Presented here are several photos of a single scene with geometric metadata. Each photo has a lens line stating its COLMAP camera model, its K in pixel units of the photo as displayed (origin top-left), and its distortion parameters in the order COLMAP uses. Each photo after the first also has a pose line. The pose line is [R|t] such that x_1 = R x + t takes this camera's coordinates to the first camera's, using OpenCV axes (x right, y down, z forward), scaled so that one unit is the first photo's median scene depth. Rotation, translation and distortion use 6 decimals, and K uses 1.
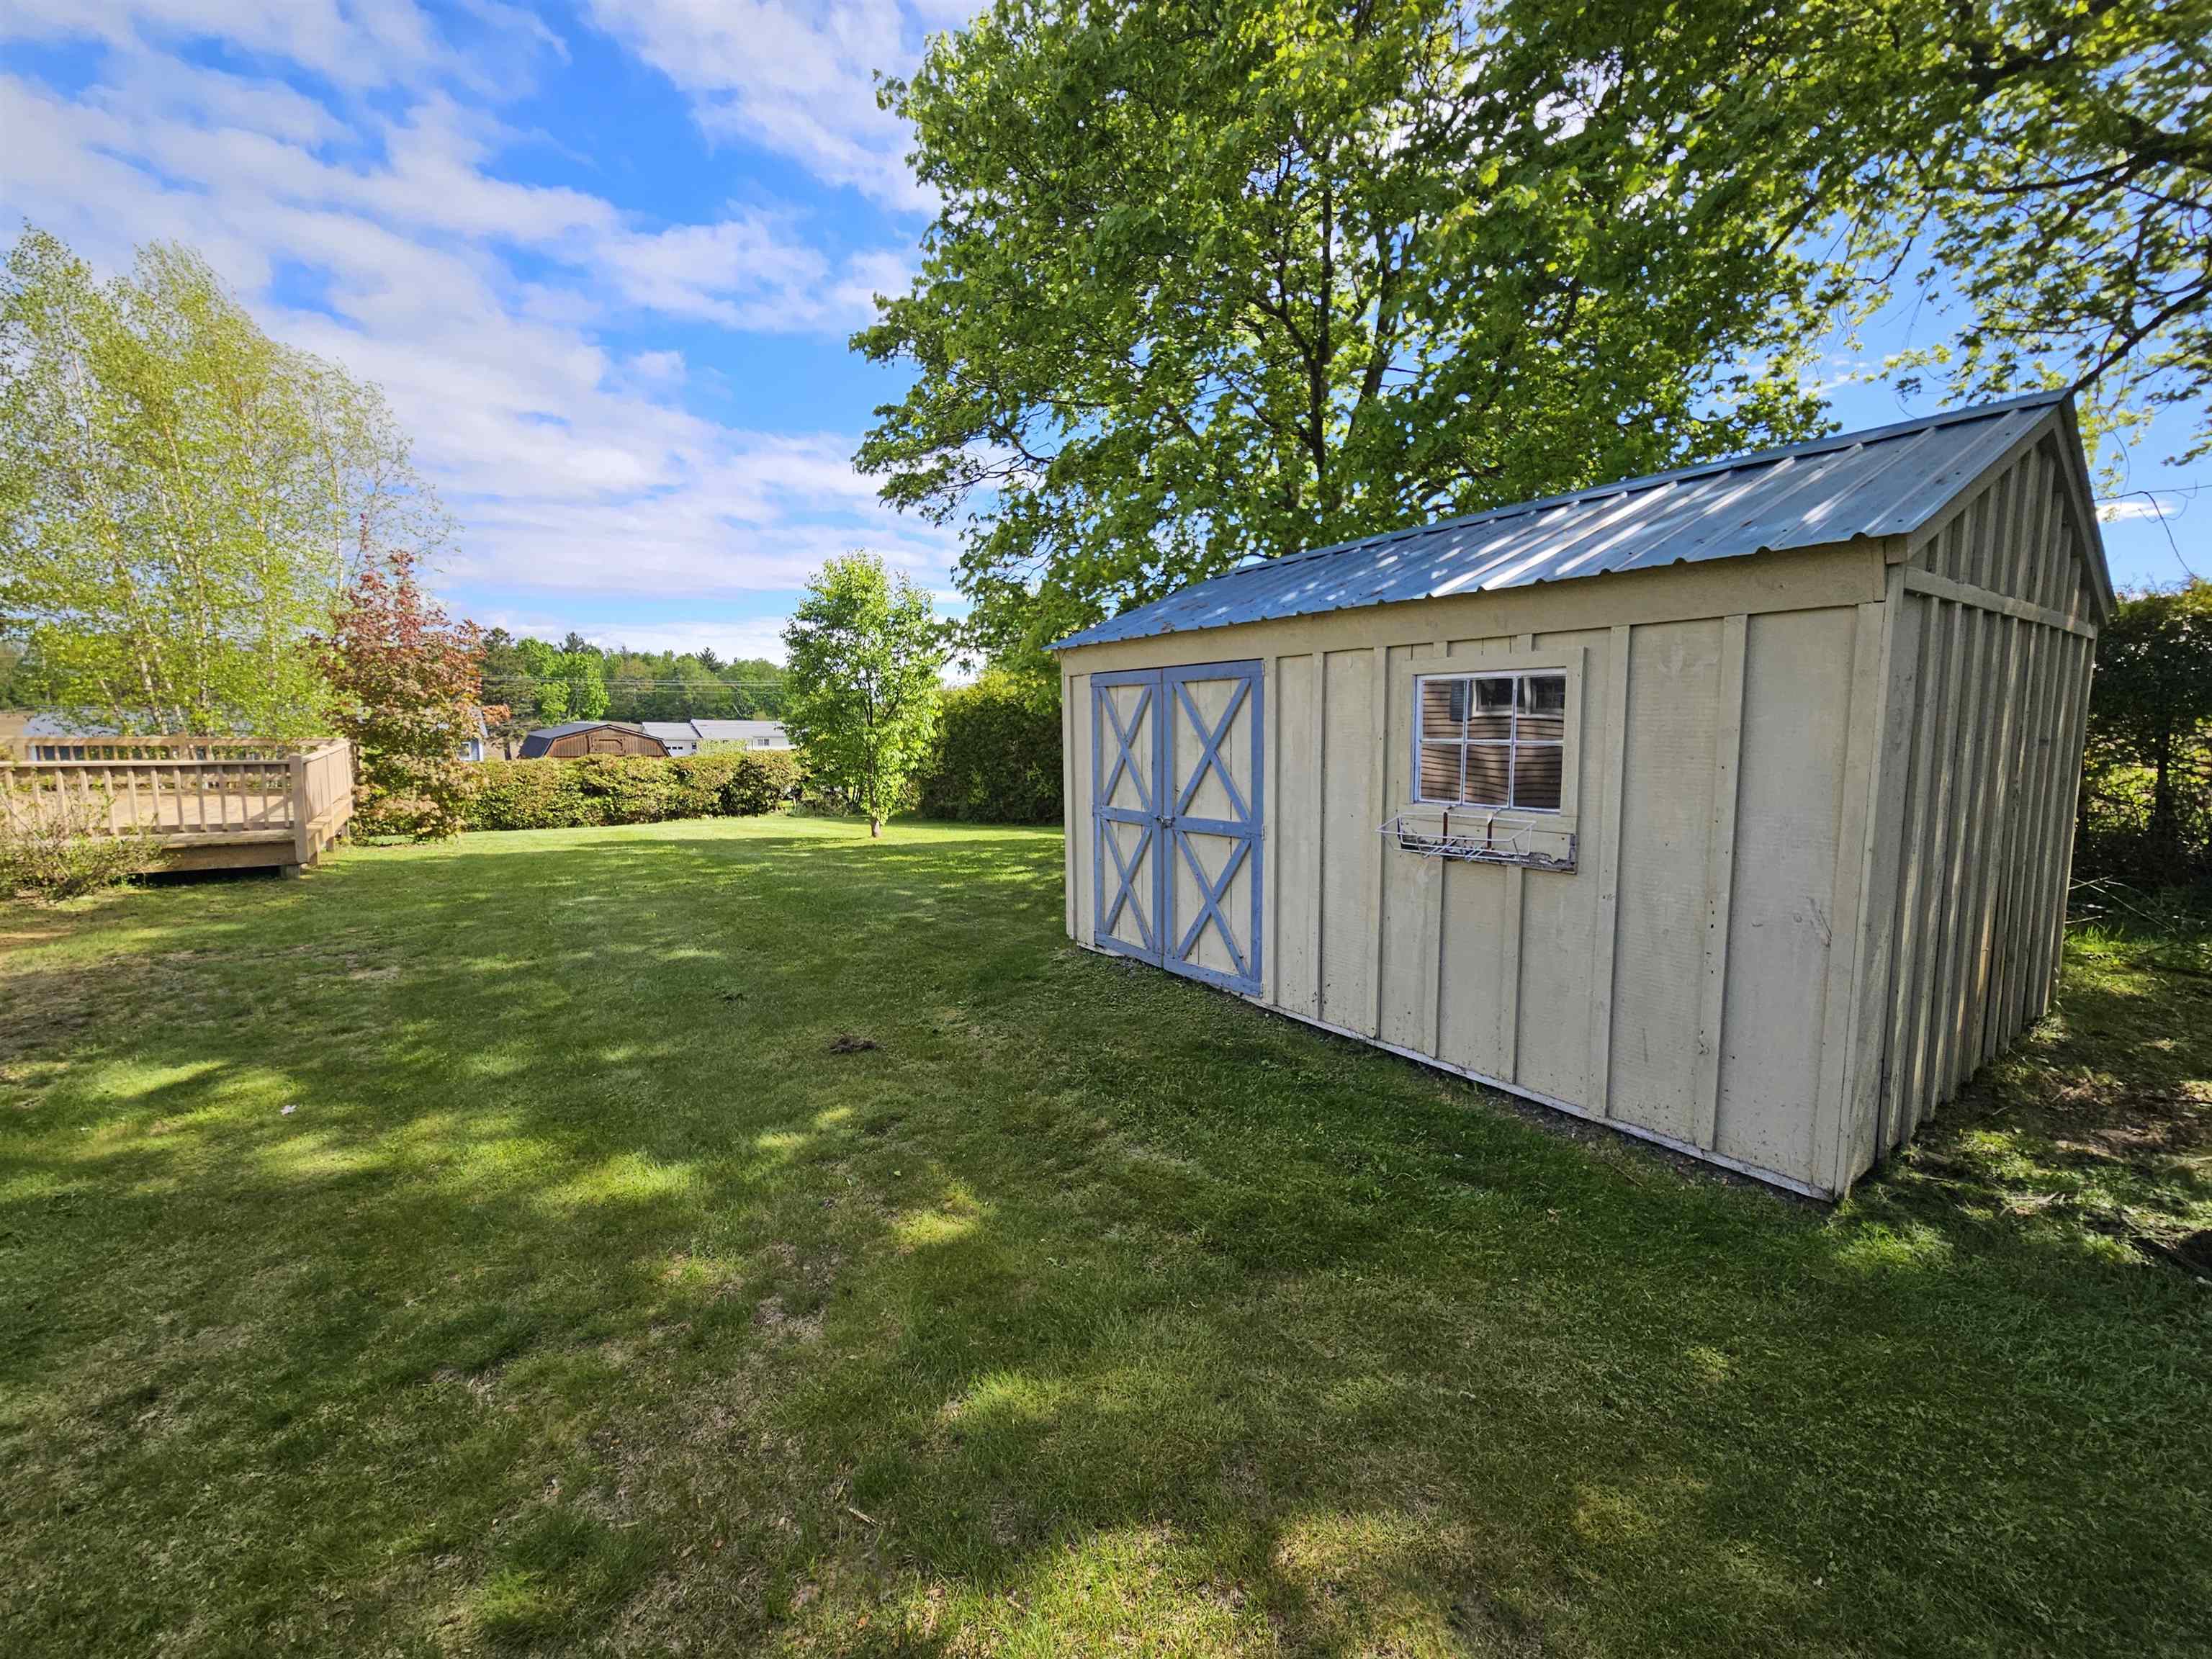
lens RADIAL K [[930.6, 0, 1125.0], [0, 930.6, 834.7], [0, 0, 1]] dist [0.002390, 0.000088]
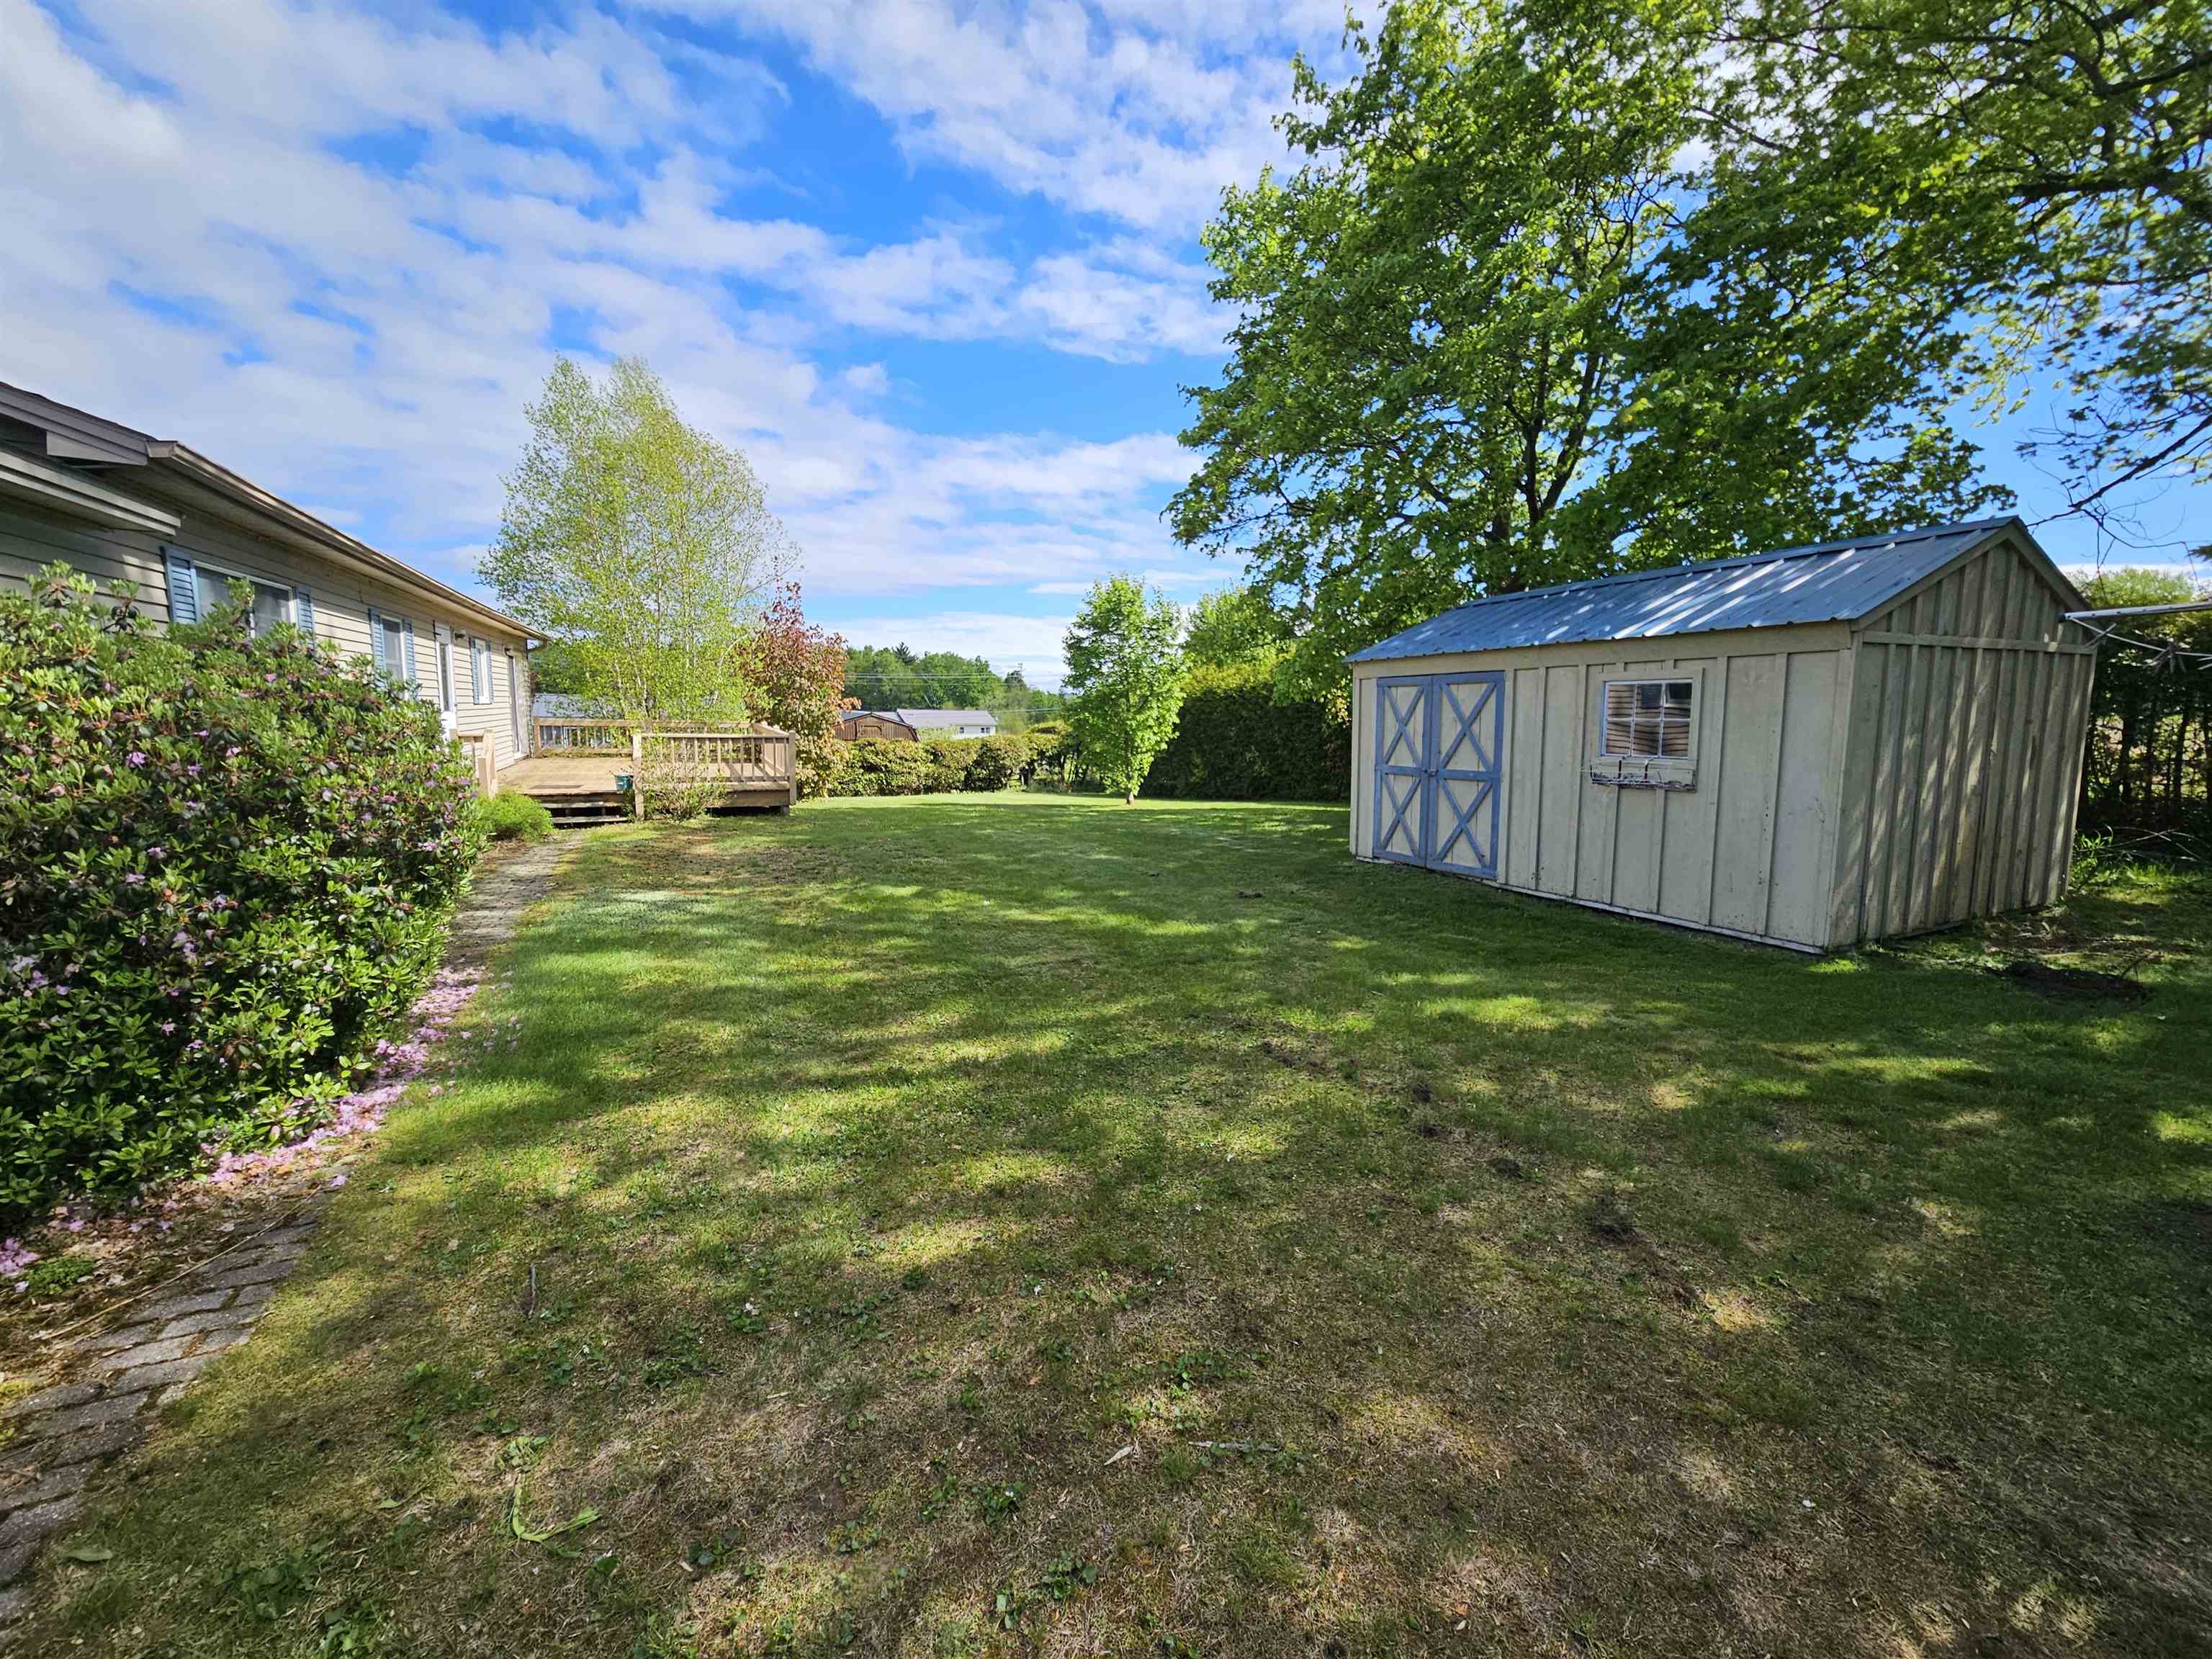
lens RADIAL K [[930.6, 0, 1125.0], [0, 930.6, 834.7], [0, 0, 1]] dist [0.002390, 0.000088]
pose [[0.984898, 0.025269, -0.171281, -0.068022], [-0.023539, 0.999649, 0.012126, 0.029455], [0.171528, -0.007911, 0.985148, -0.223594]]
